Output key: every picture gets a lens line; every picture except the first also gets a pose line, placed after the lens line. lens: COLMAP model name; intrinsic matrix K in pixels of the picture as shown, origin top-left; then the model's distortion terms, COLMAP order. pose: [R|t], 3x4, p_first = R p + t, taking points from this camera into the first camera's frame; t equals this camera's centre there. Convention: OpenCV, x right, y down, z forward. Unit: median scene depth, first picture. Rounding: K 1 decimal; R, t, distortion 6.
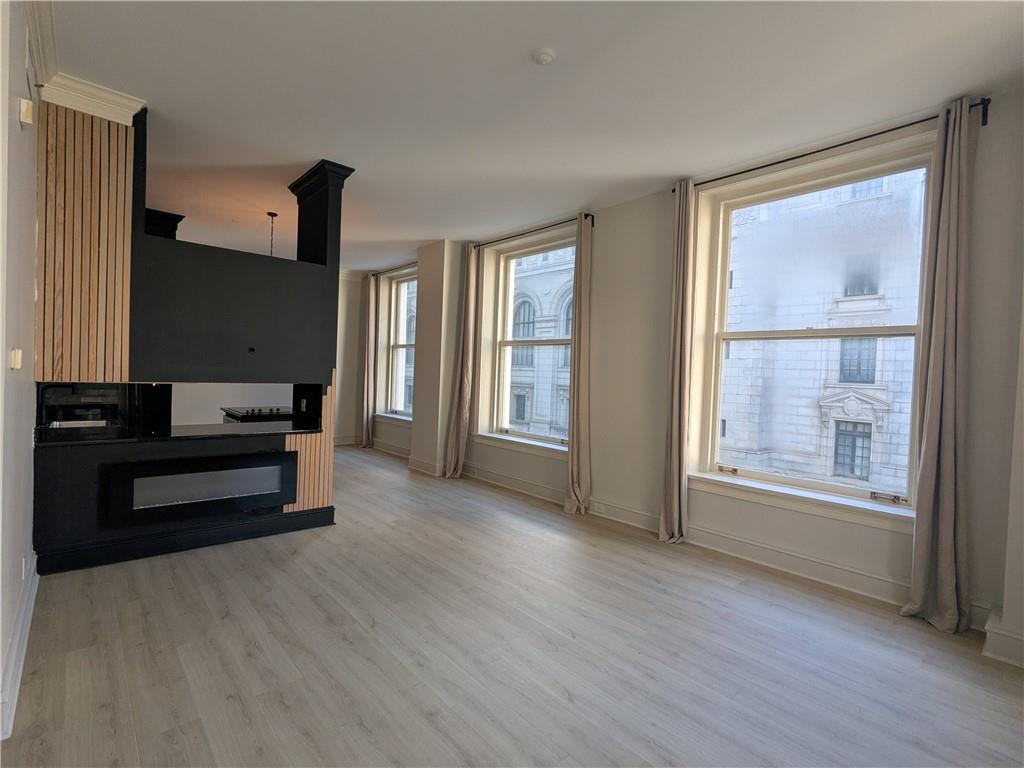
lens RADIAL K [[482.2, 0, 512.0], [0, 482.2, 384.0], [0, 0, 1]] dist [-0.001784, 0.000566]
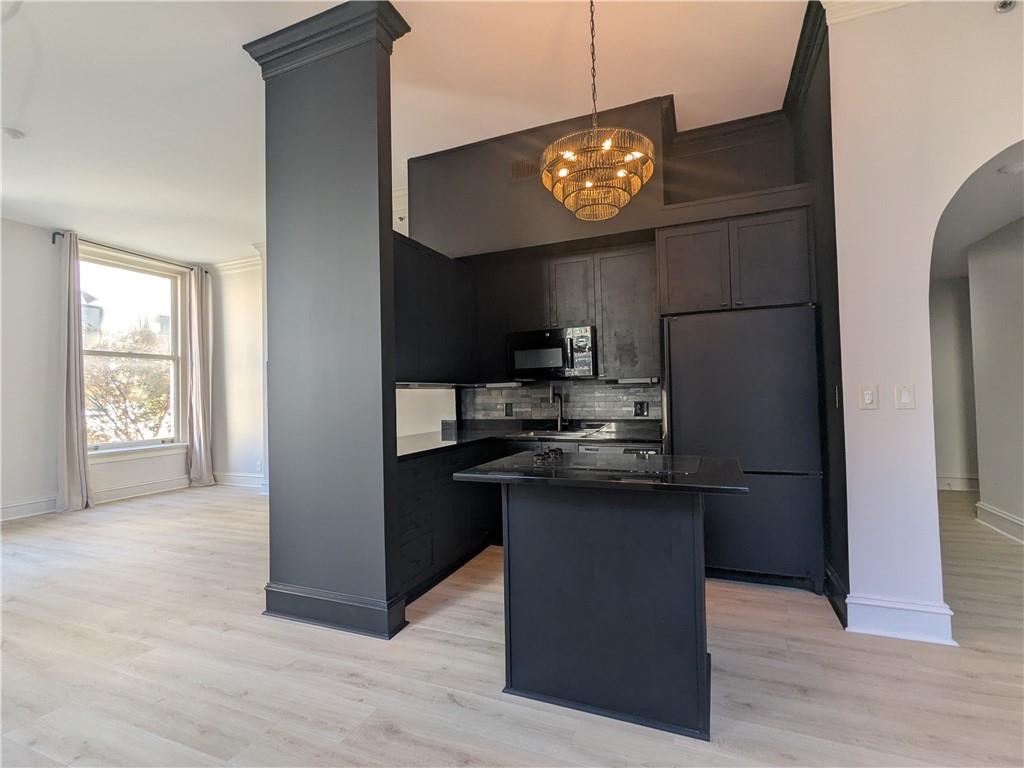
lens RADIAL K [[482.2, 0, 512.0], [0, 482.2, 384.0], [0, 0, 1]] dist [-0.001784, 0.000566]
pose [[-0.903337, -0.027538, -0.428046, -0.484897], [-0.020027, 0.999556, -0.022042, 0.005598], [0.428463, -0.011339, -0.903488, 2.154638]]
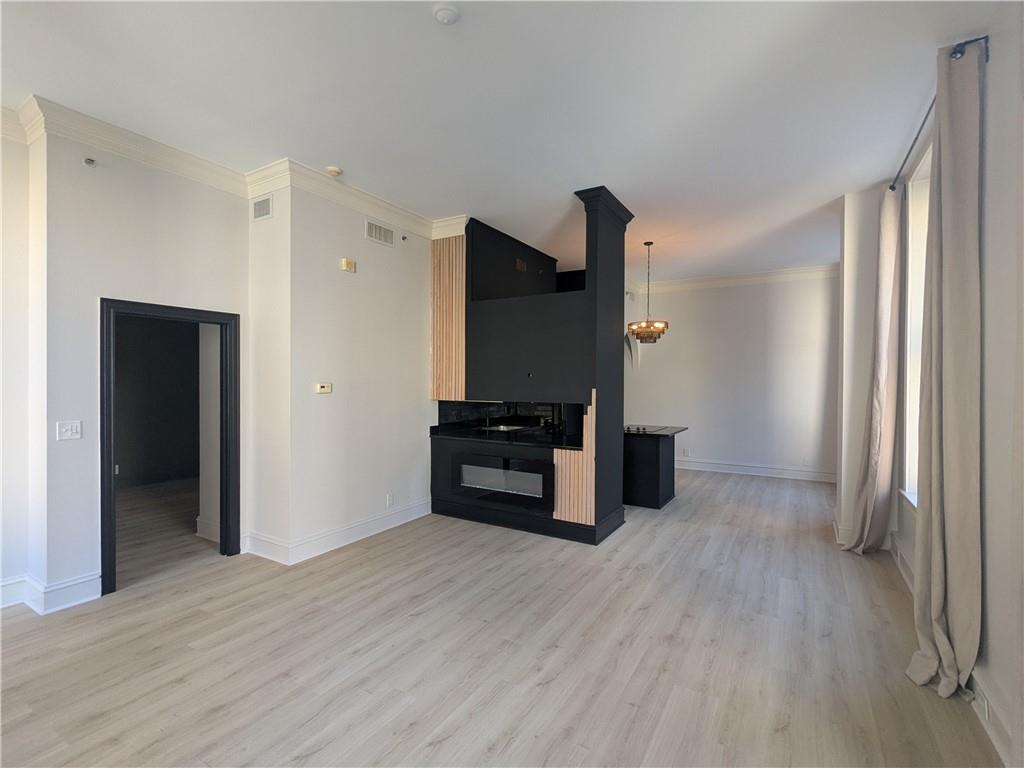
lens RADIAL K [[482.2, 0, 512.0], [0, 482.2, 384.0], [0, 0, 1]] dist [-0.001784, 0.000566]
pose [[0.293802, -0.026817, -0.955490, 0.686391], [-0.013519, 0.999390, -0.032206, -0.009038], [0.955771, 0.022379, 0.293260, 0.678975]]
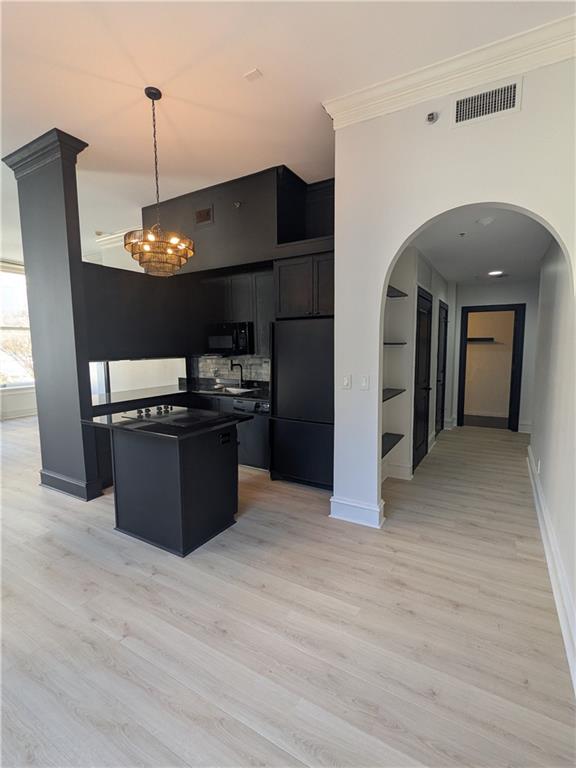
lens RADIAL K [[361.7, 0, 287.5], [0, 361.7, 385.5], [0, 0, 1]] dist [-0.001784, 0.000566]
pose [[-0.954727, 0.004516, -0.297449, -0.859931], [-0.032087, 0.992488, 0.118059, -0.085477], [0.295747, 0.122259, -0.947410, 2.501200]]
